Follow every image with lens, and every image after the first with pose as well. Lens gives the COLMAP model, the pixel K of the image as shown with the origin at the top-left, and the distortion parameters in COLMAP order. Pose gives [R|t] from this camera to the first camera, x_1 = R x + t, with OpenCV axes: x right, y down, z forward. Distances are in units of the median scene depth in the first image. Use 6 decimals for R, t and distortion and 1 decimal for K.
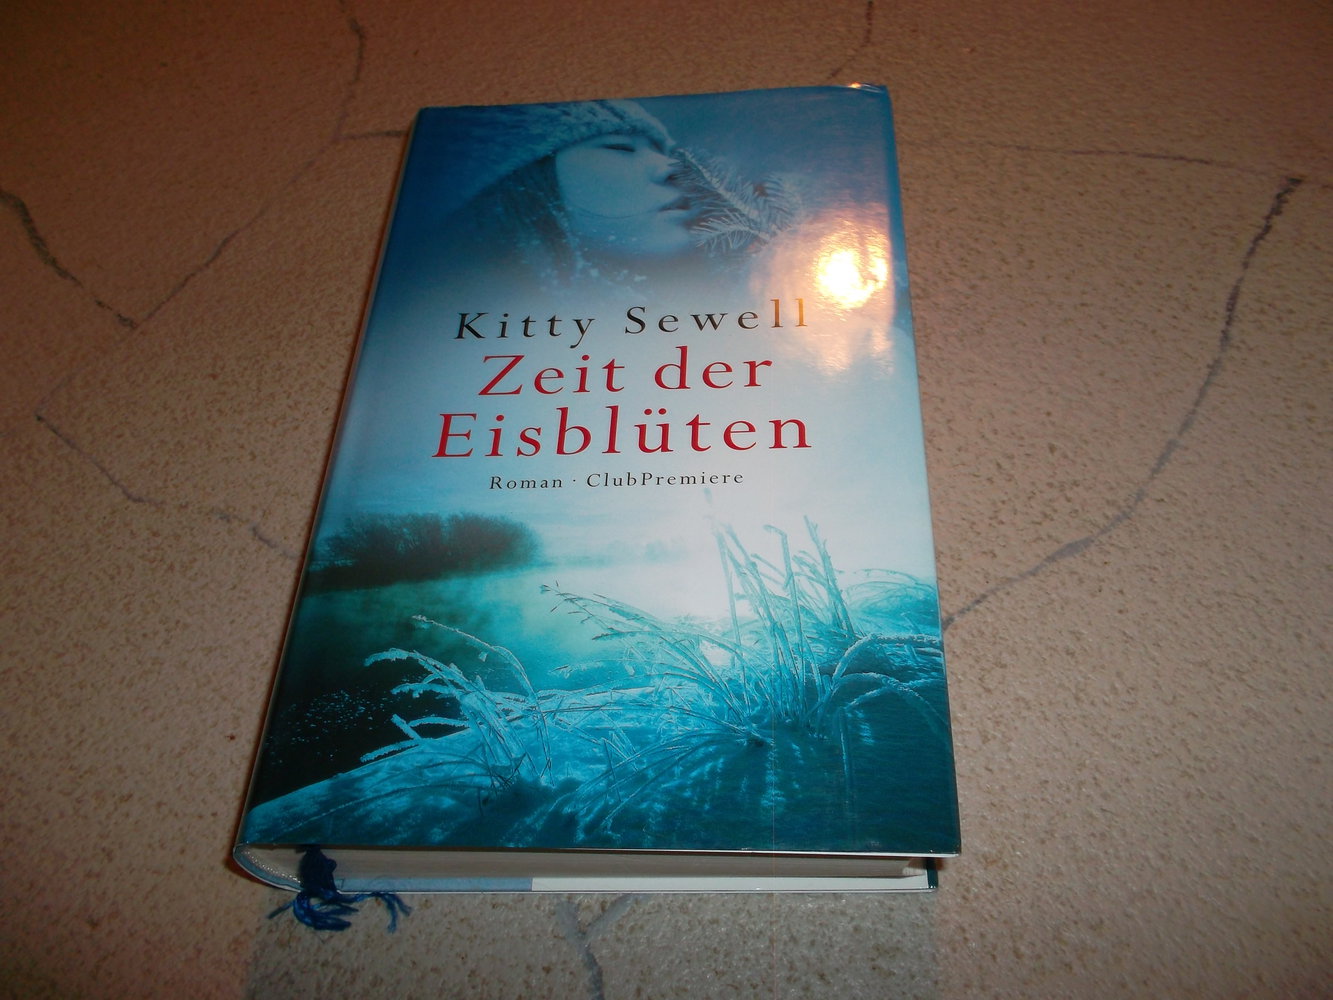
lens RADIAL K [[1158.3, 0, 662.8], [0, 1158.3, 472.8], [0, 0, 1]] dist [0.002766, 0.006469]
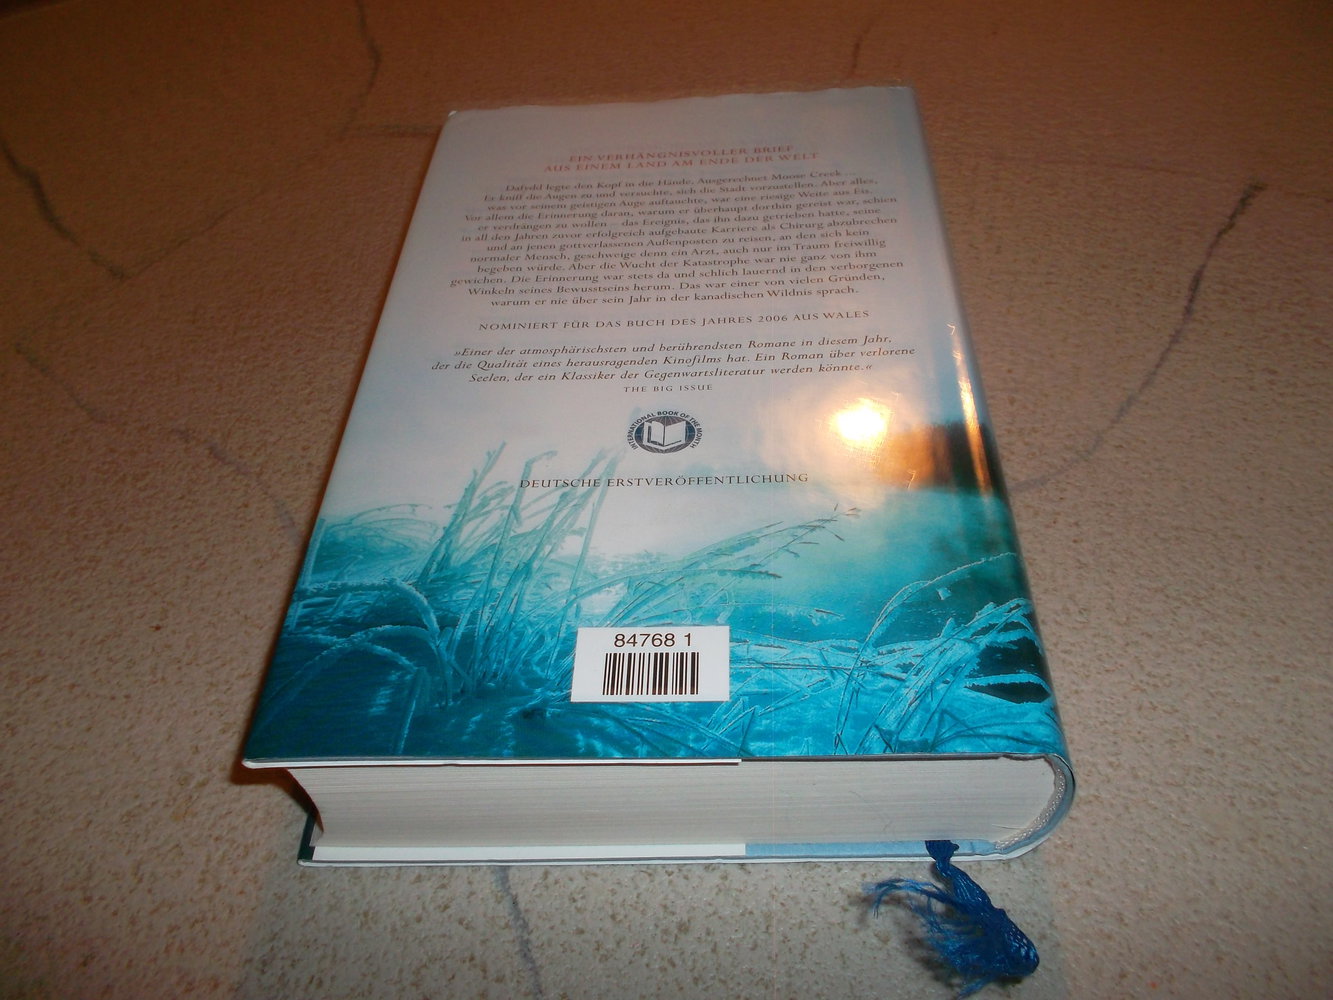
lens RADIAL K [[1158.3, 0, 662.8], [0, 1158.3, 472.8], [0, 0, 1]] dist [0.002766, 0.006469]
pose [[0.998503, 0.050842, -0.020158, 0.066554], [-0.053391, 0.986044, -0.157694, 0.238428], [0.011860, 0.158534, 0.987282, 0.025784]]
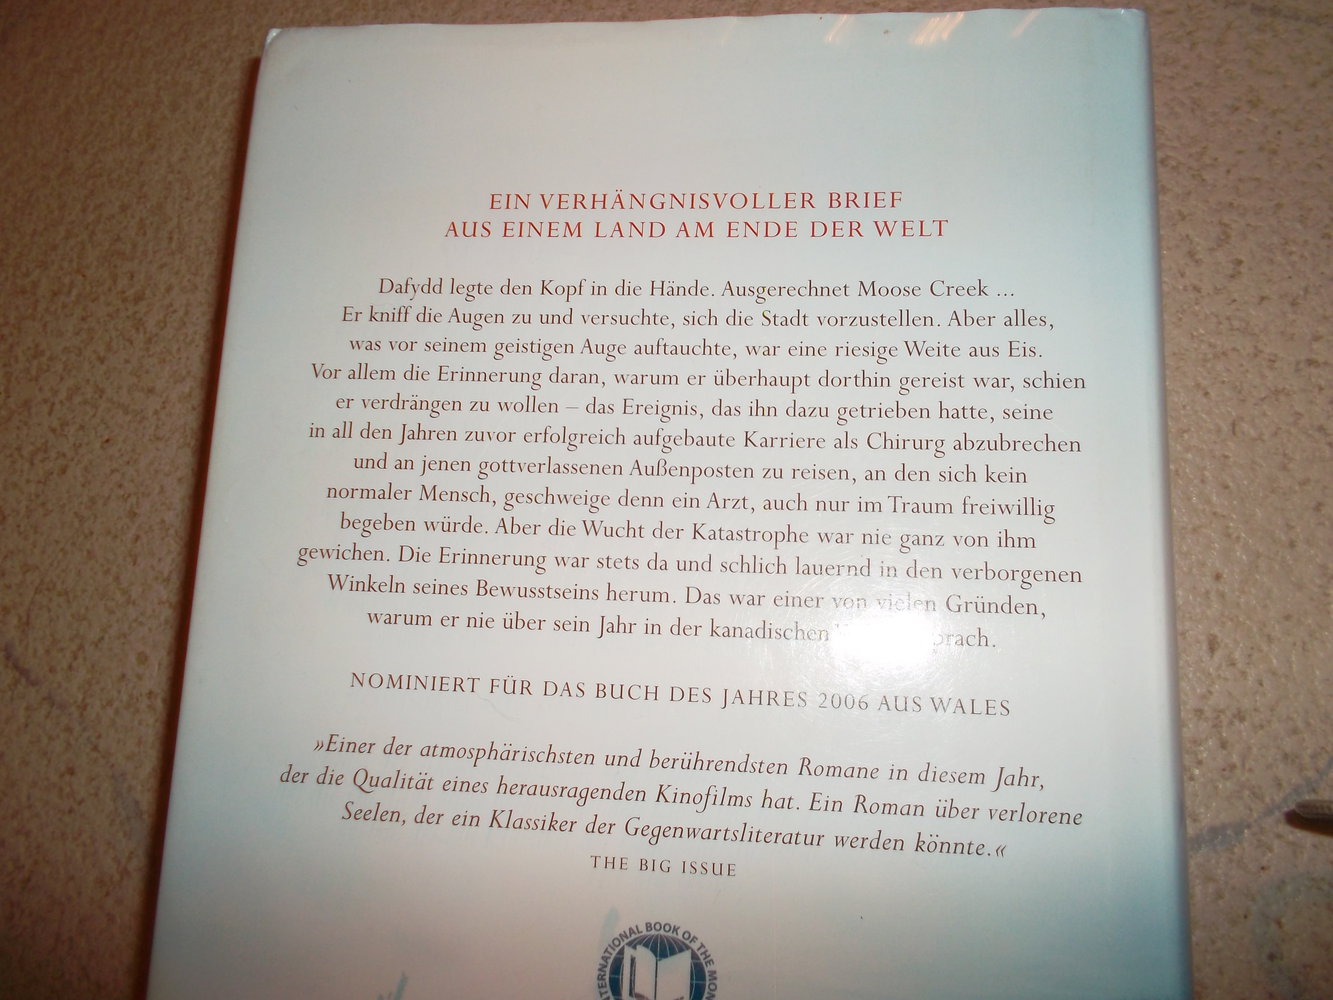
lens RADIAL K [[1158.3, 0, 662.8], [0, 1158.3, 472.8], [0, 0, 1]] dist [0.002766, 0.006469]
pose [[0.998331, 0.053541, -0.021643, 0.050164], [-0.040674, 0.917942, 0.394625, -0.384909], [0.040995, -0.393086, 0.918587, 0.494735]]
